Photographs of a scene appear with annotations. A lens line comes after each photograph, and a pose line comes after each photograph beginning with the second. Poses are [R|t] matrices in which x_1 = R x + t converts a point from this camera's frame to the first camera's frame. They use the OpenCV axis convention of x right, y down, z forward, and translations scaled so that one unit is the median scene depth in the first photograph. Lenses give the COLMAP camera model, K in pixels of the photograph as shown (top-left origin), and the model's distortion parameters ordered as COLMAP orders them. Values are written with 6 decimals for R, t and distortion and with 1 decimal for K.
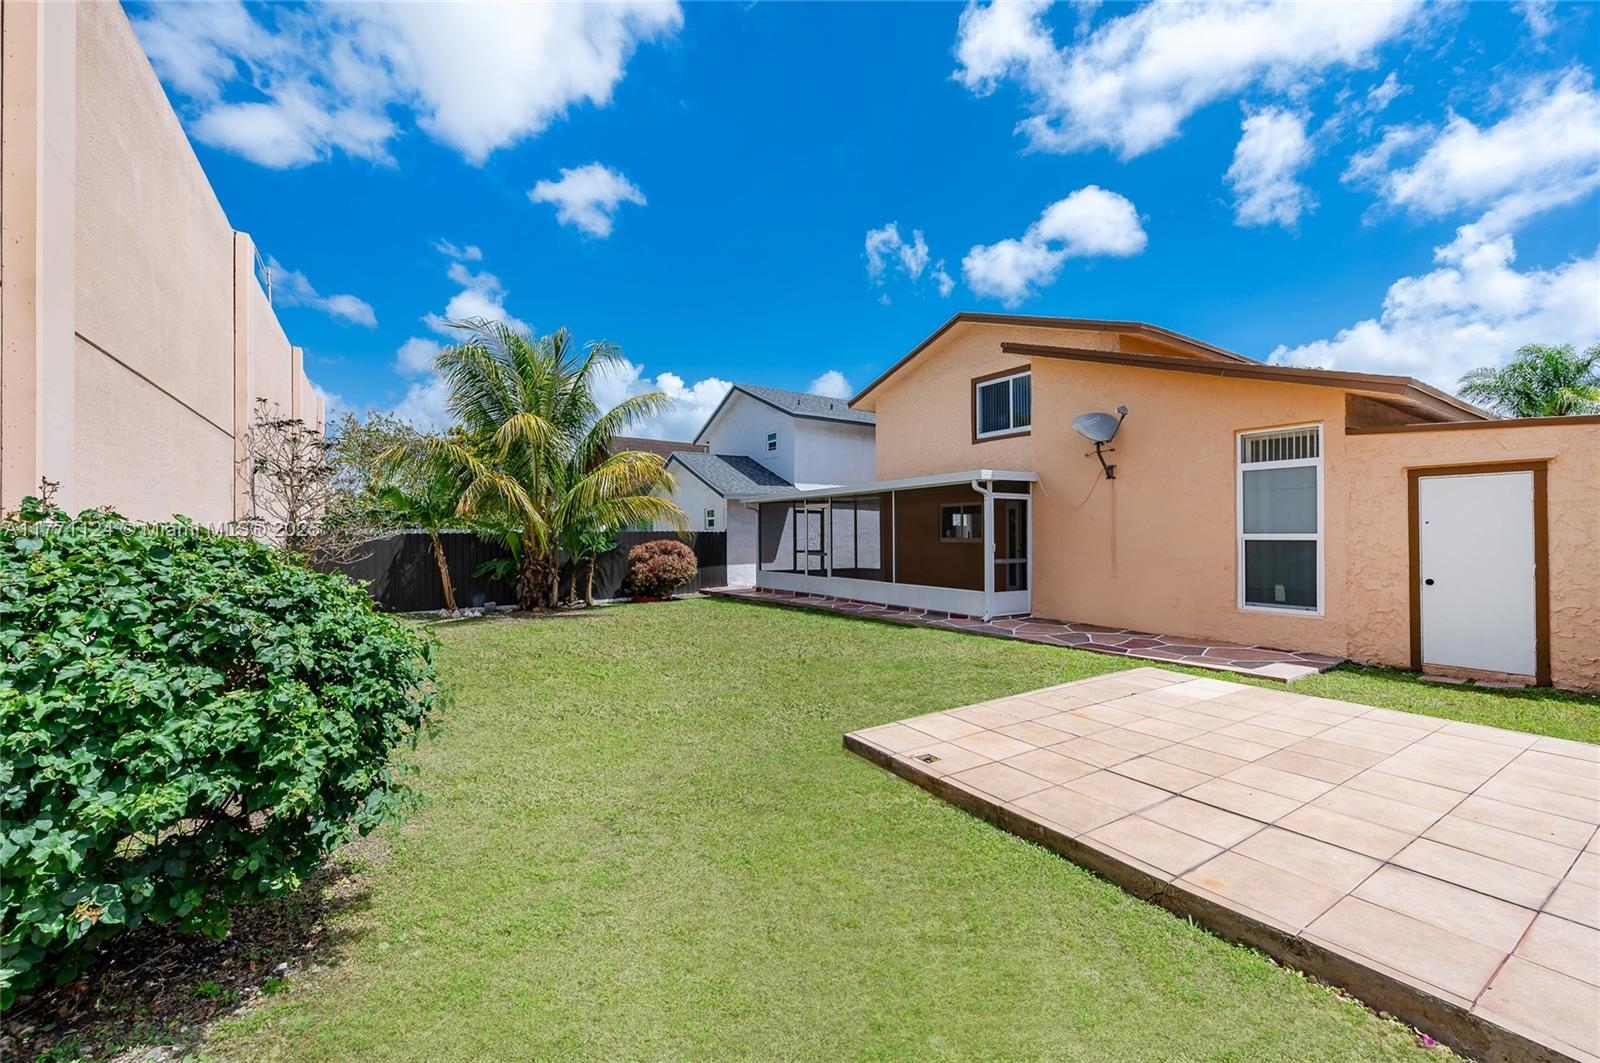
lens RADIAL K [[630.9, 0, 808.2], [0, 630.9, 530.2], [0, 0, 1]] dist [0.001313, 0.000146]
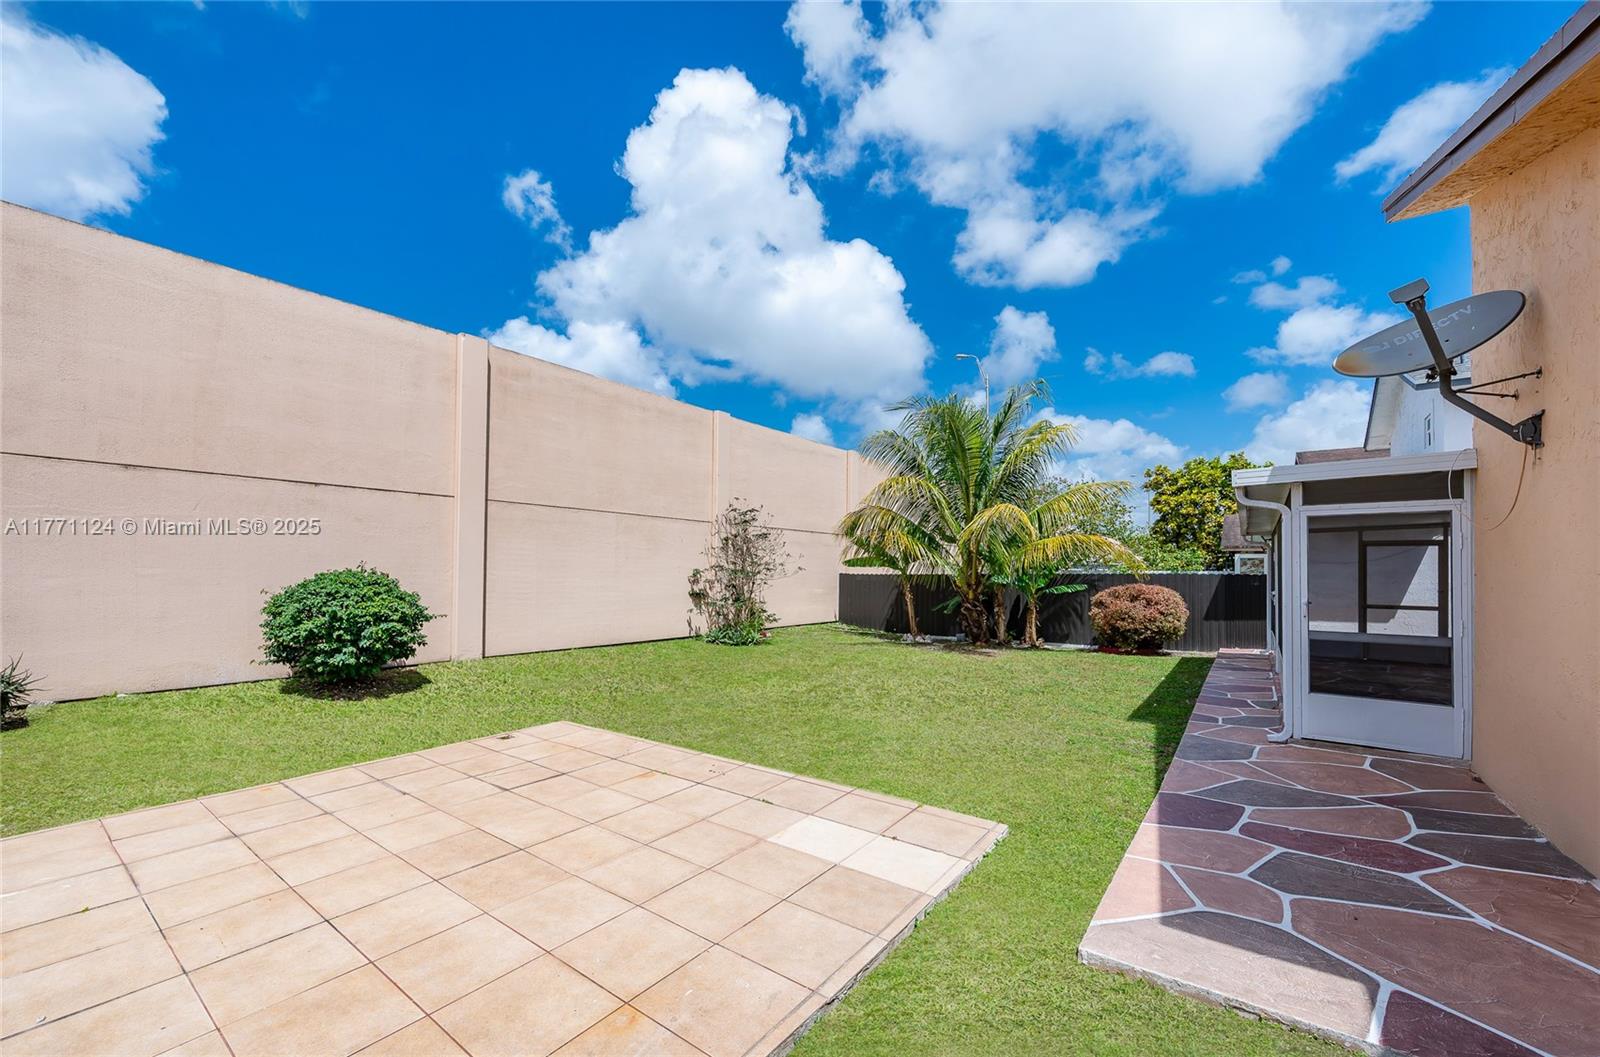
lens RADIAL K [[630.9, 0, 808.2], [0, 630.9, 527.2], [0, 0, 1]] dist [0.001313, 0.000146]
pose [[0.345612, -0.066731, -0.936002, 0.447032], [0.003109, 0.997544, -0.069971, -0.003172], [0.938372, 0.021273, 0.344970, 0.283045]]
